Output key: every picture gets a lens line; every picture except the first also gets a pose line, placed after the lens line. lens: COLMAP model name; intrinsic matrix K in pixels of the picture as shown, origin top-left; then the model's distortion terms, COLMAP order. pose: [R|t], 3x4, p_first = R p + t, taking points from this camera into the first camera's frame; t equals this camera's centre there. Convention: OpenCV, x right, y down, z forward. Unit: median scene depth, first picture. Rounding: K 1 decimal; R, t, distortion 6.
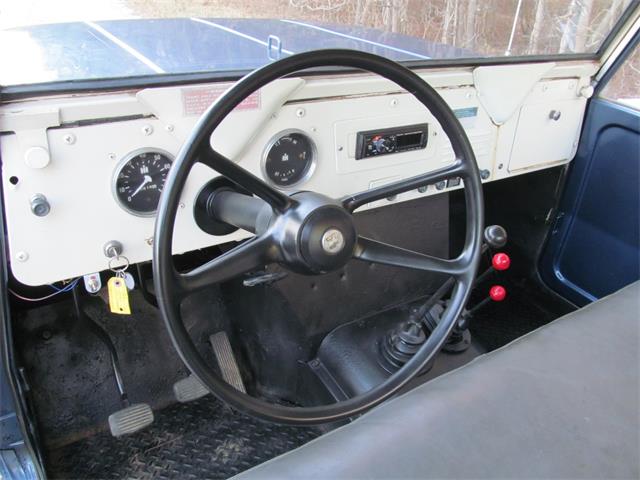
lens RADIAL K [[531.1, 0, 324.0], [0, 531.1, 244.3], [0, 0, 1]] dist [-0.056936, 0.025577]
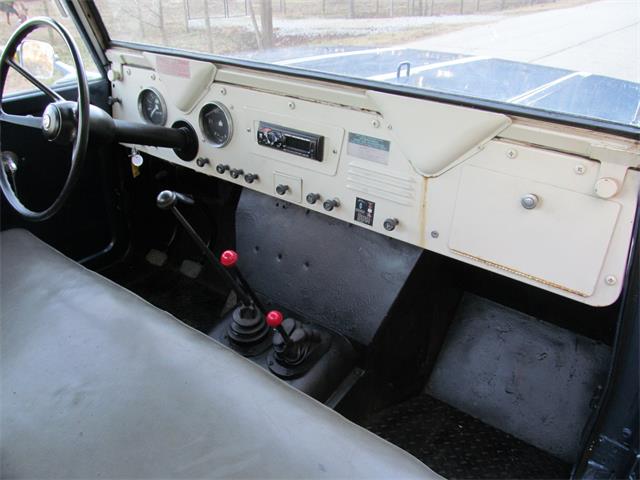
lens RADIAL K [[531.1, 0, 322.5], [0, 531.1, 236.4], [0, 0, 1]] dist [-0.056936, 0.025577]
pose [[0.326213, 0.381004, -0.865113, 1.169806], [-0.454908, 0.865510, 0.209645, -0.287895], [0.828640, 0.325158, 0.455662, 0.641770]]
